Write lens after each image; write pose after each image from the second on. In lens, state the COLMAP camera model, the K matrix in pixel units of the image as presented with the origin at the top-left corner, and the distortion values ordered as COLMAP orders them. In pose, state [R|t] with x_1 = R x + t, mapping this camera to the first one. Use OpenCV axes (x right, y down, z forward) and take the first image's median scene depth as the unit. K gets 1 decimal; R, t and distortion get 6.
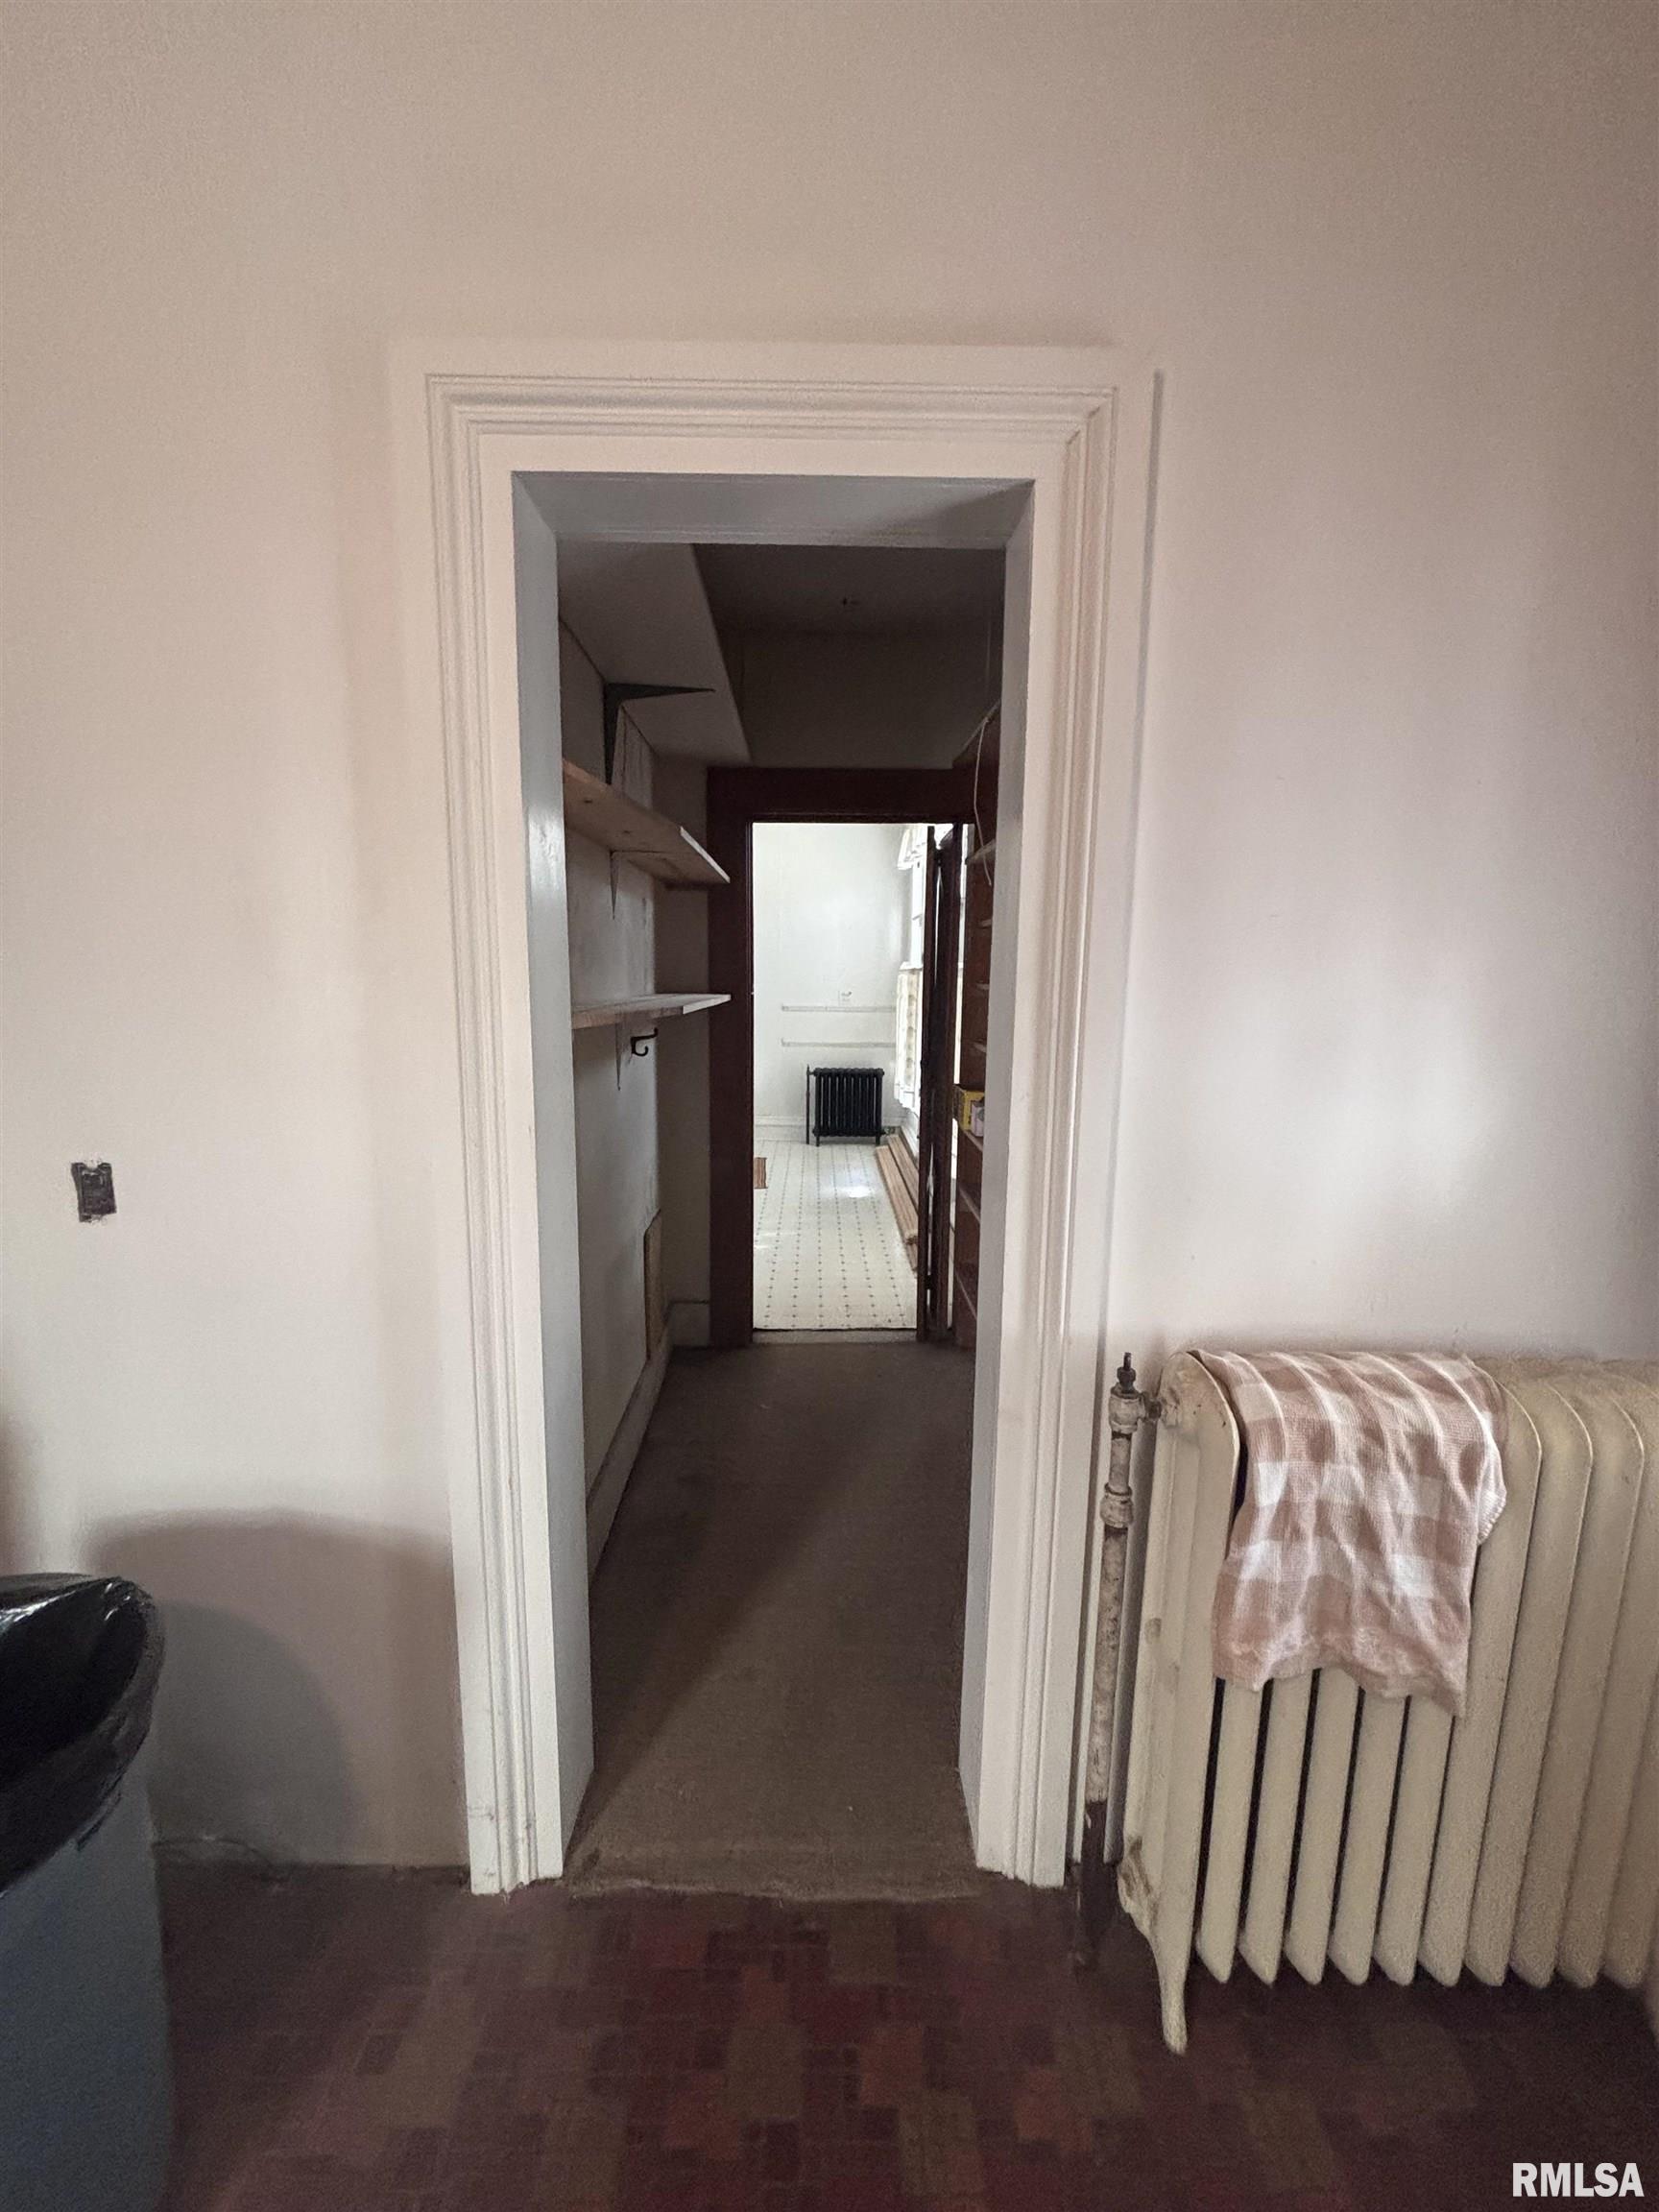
lens RADIAL K [[899.6, 0, 819.4], [0, 899.6, 1105.1], [0, 0, 1]] dist [-0.000600, 0.002028]
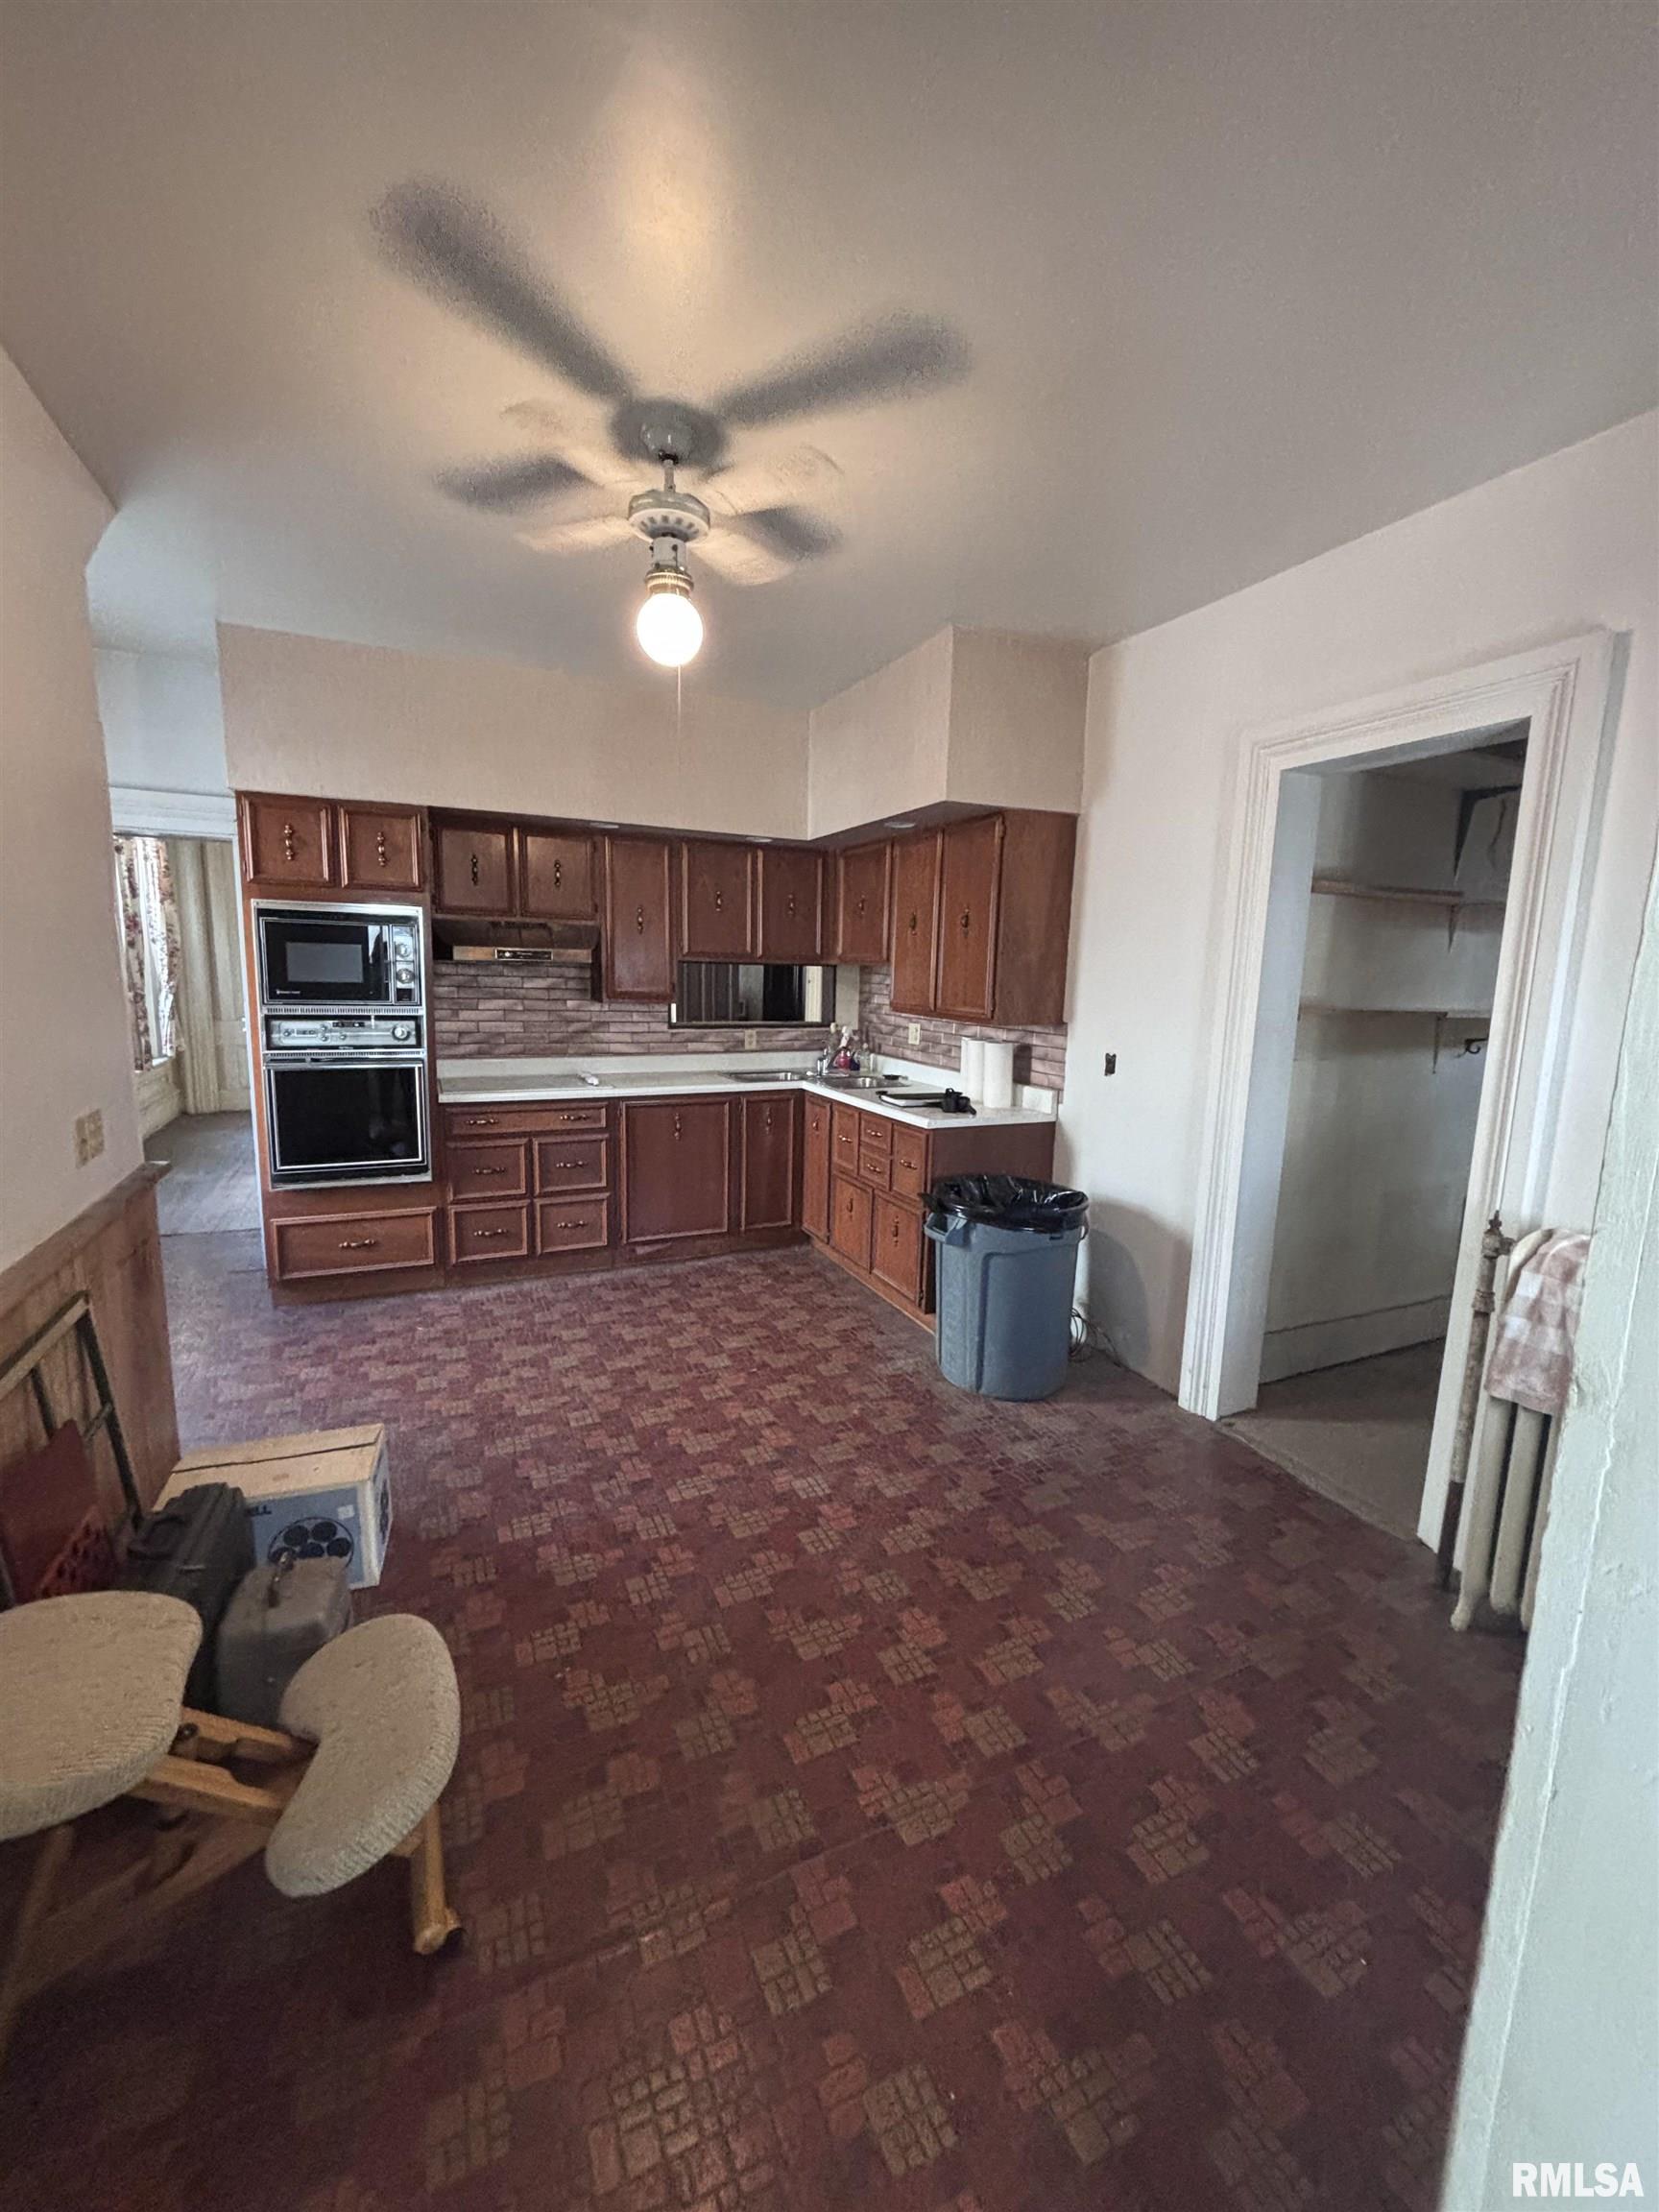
lens RADIAL K [[899.6, 0, 829.0], [0, 899.6, 1100.4], [0, 0, 1]] dist [-0.000600, 0.002028]
pose [[0.404748, 0.134478, -0.904486, 1.147901], [-0.160333, 0.984241, 0.074588, 0.123583], [0.900262, 0.114830, 0.419931, -0.760406]]
